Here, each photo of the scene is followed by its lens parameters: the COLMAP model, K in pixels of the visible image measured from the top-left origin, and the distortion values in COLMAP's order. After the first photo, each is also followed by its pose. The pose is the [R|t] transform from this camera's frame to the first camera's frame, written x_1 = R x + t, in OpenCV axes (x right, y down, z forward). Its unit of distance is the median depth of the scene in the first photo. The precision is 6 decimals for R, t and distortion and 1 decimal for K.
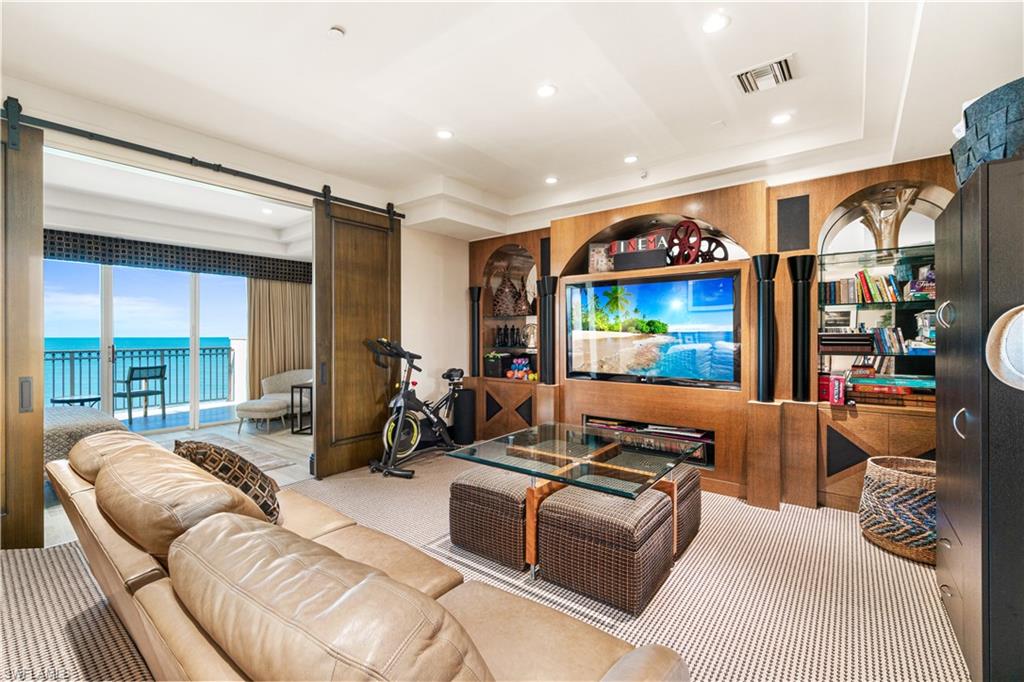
lens RADIAL K [[440.8, 0, 505.9], [0, 440.8, 340.7], [0, 0, 1]] dist [-0.005412, -0.000429]
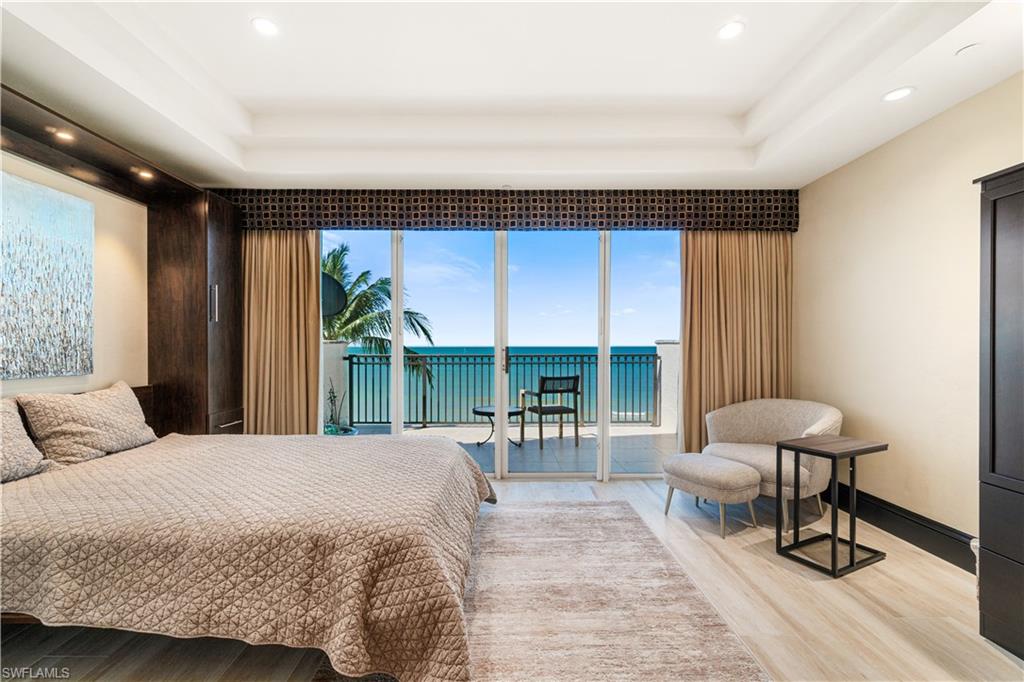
lens RADIAL K [[440.8, 0, 509.7], [0, 440.8, 344.9], [0, 0, 1]] dist [-0.005412, -0.000429]
pose [[0.631409, -0.000161, -0.775450, -0.267657], [-0.008546, 0.999938, -0.007166, 0.009091], [0.775403, 0.011151, 0.631368, 0.439760]]
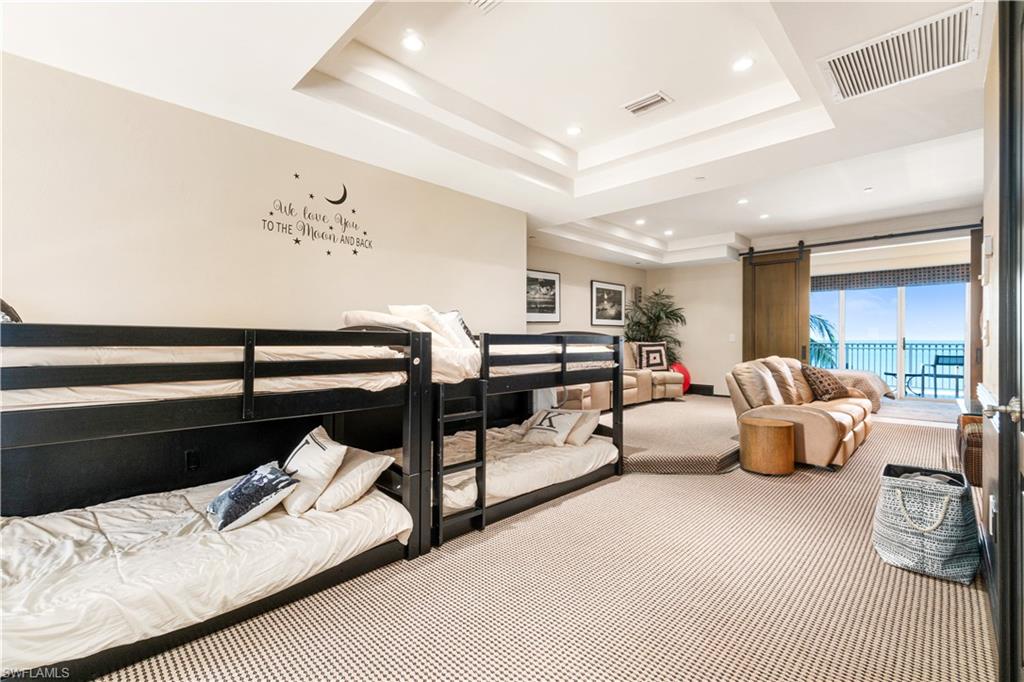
lens RADIAL K [[440.8, 0, 512.7], [0, 440.8, 339.0], [0, 0, 1]] dist [-0.005412, -0.000429]
pose [[-0.098408, 0.006648, -0.995124, 0.596432], [-0.004401, 0.999965, 0.007115, 0.006538], [0.995136, 0.005080, -0.098376, -0.159326]]
